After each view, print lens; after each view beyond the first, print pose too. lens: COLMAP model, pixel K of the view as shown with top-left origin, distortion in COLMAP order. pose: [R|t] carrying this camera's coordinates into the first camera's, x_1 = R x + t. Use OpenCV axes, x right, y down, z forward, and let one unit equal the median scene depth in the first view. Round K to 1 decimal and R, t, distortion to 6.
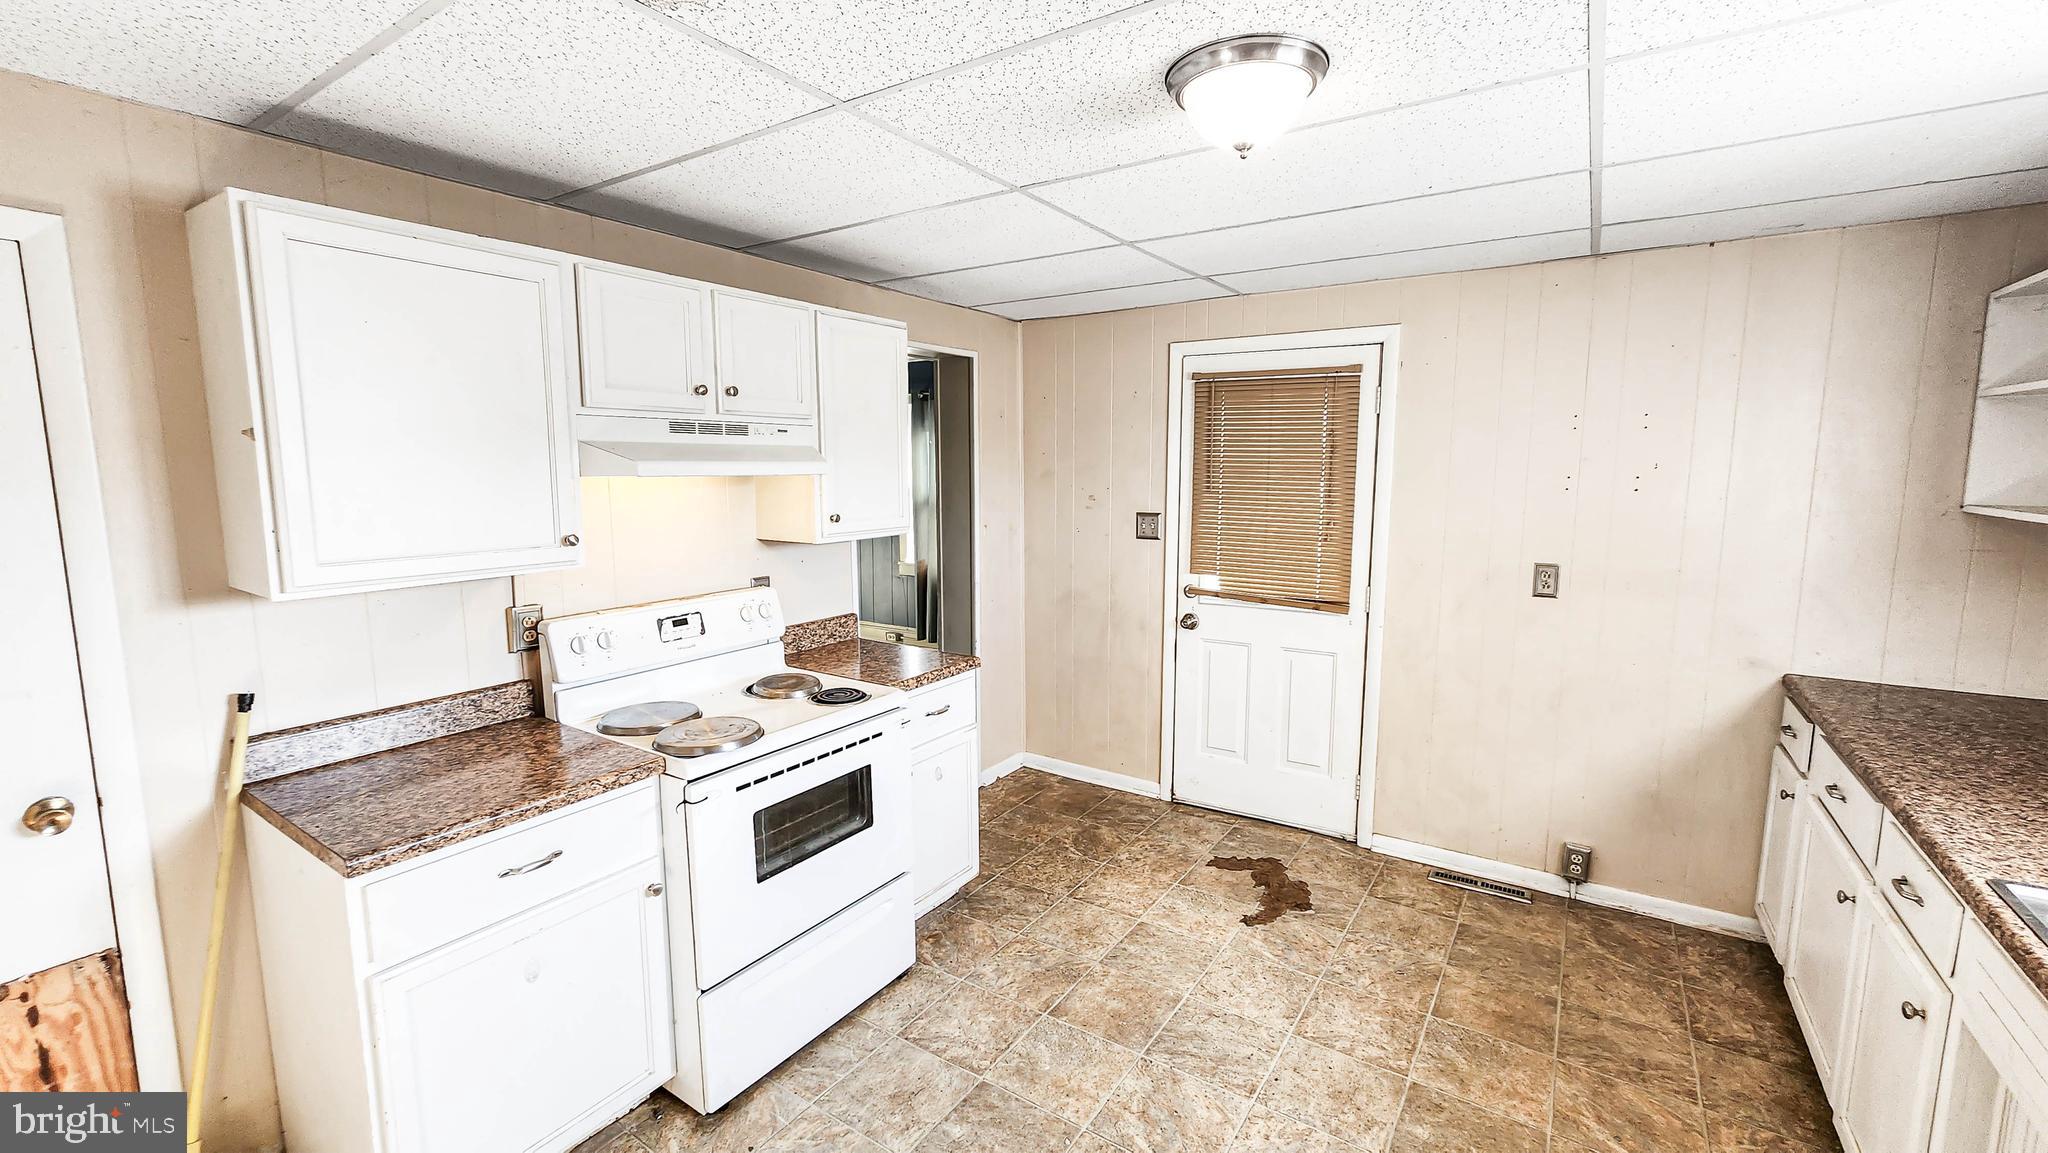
lens RADIAL K [[842.1, 0, 1022.6], [0, 842.1, 566.2], [0, 0, 1]] dist [0.001505, -0.000316]
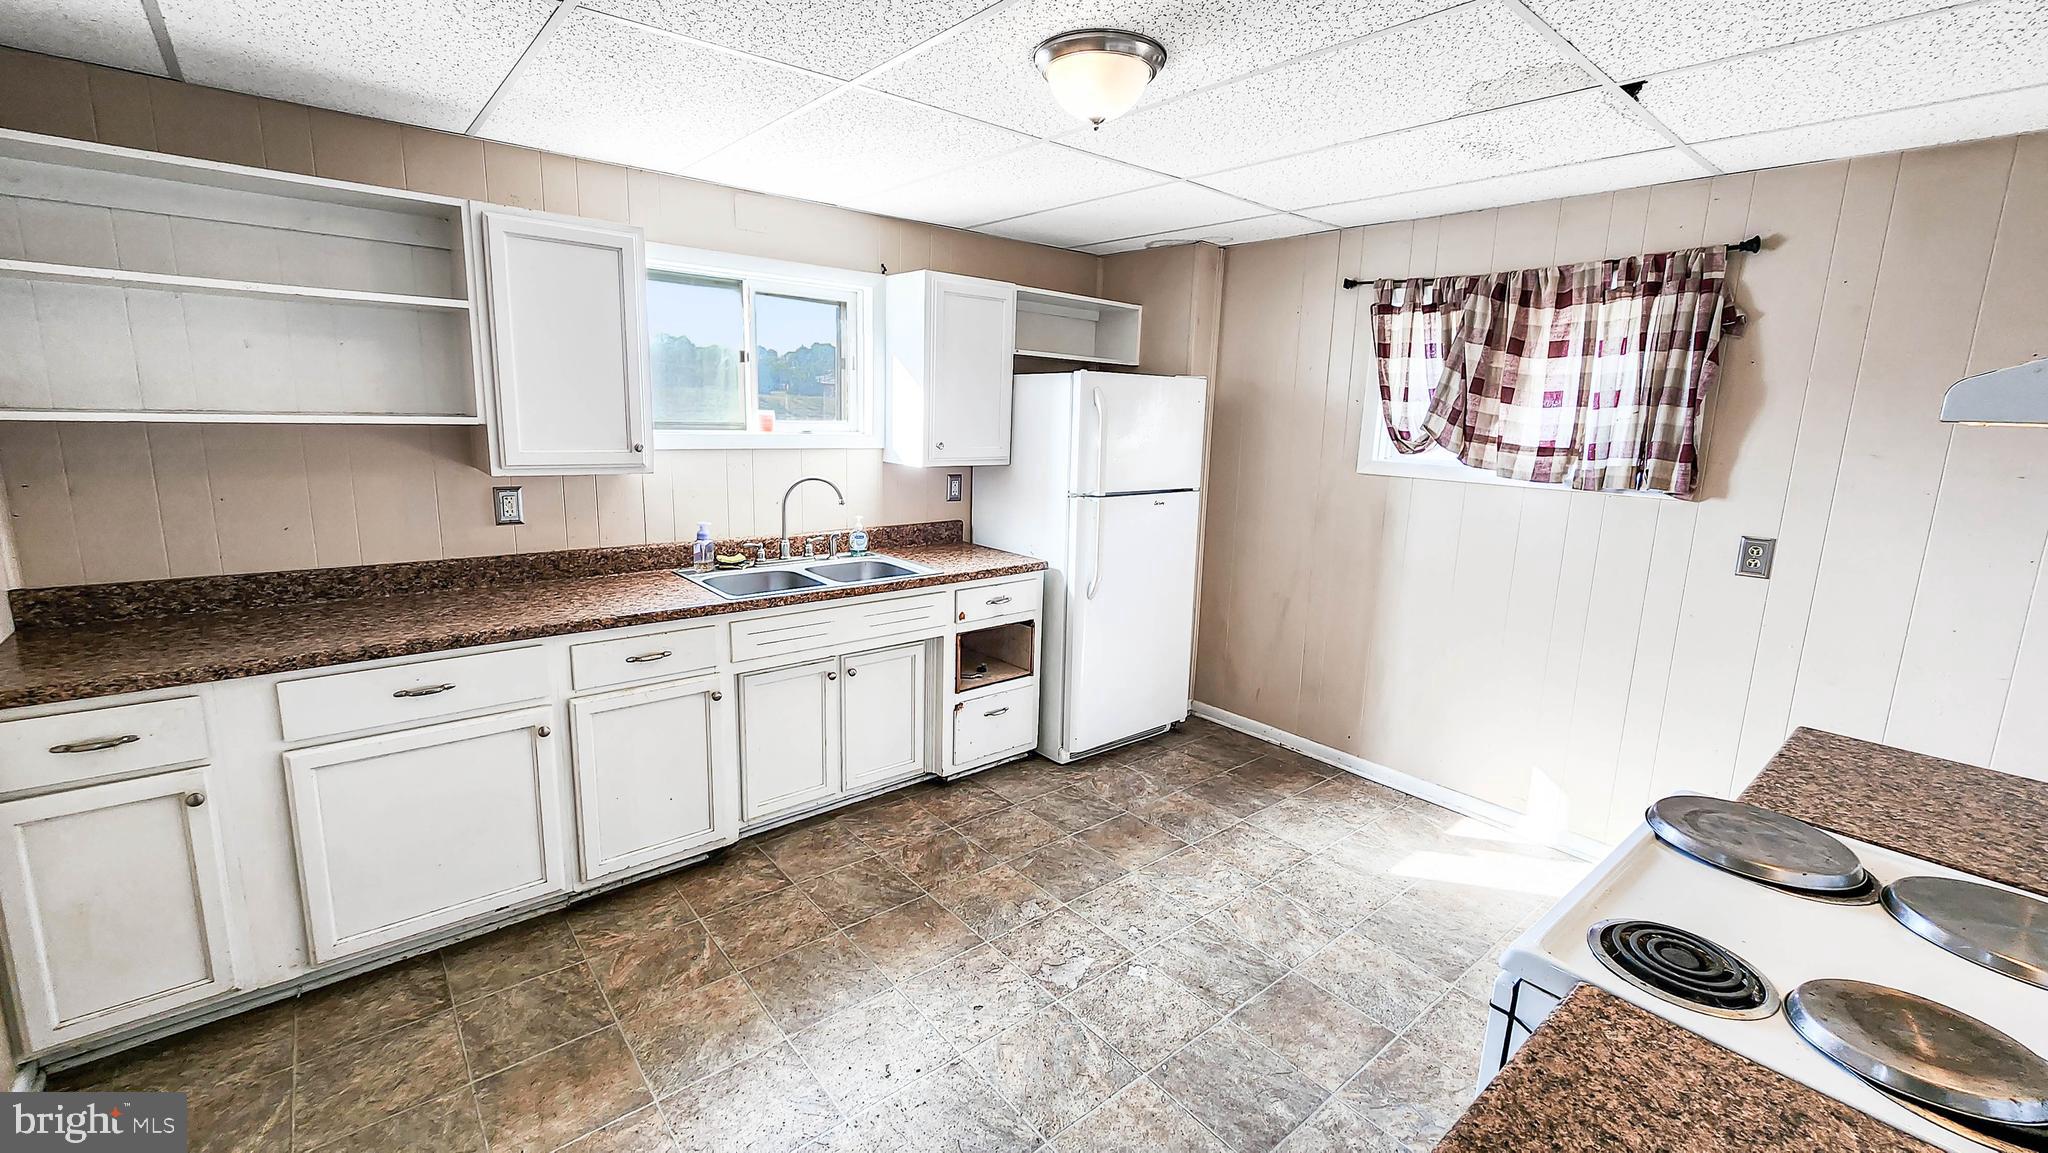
lens RADIAL K [[842.1, 0, 1020.9], [0, 842.1, 564.7], [0, 0, 1]] dist [0.001505, -0.000316]
pose [[-0.960713, -0.078431, 0.266231, -0.003228], [0.005946, 0.953204, 0.302268, -0.191472], [-0.277480, 0.291976, -0.915290, 1.726315]]
